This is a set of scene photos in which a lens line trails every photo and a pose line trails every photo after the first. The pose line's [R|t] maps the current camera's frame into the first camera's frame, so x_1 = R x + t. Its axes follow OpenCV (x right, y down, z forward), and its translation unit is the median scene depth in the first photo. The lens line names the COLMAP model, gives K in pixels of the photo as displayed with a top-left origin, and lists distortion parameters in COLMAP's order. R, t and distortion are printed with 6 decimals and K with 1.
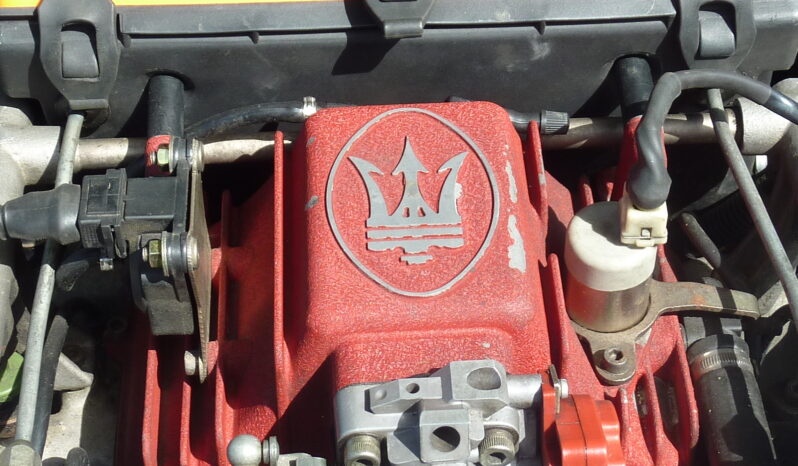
lens RADIAL K [[1660.6, 0, 398.8], [0, 1660.6, 232.9], [0, 0, 1]] dist [0.076870, 0.000000]
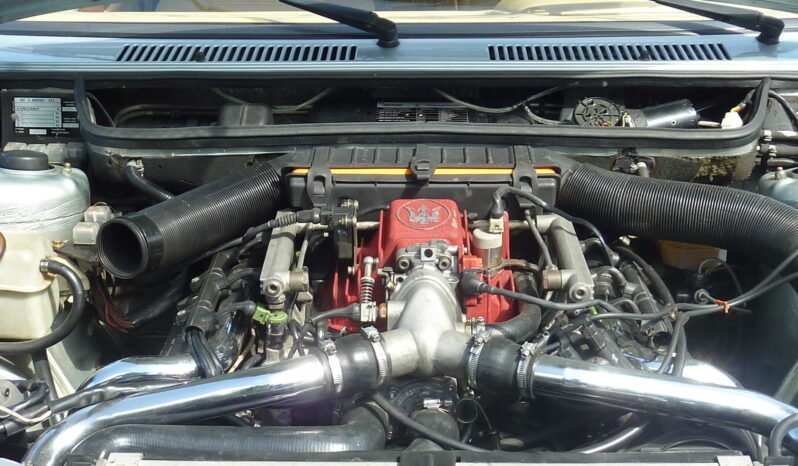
lens RADIAL K [[1250.5, 0, 399.2], [0, 1250.5, 233.0], [0, 0, 1]] dist [0.001249, 0.000000]
pose [[0.998203, 0.025456, -0.054242, 0.089485], [-0.045574, 0.910272, -0.411494, 0.961136], [0.038900, 0.413227, 0.909797, -1.125112]]
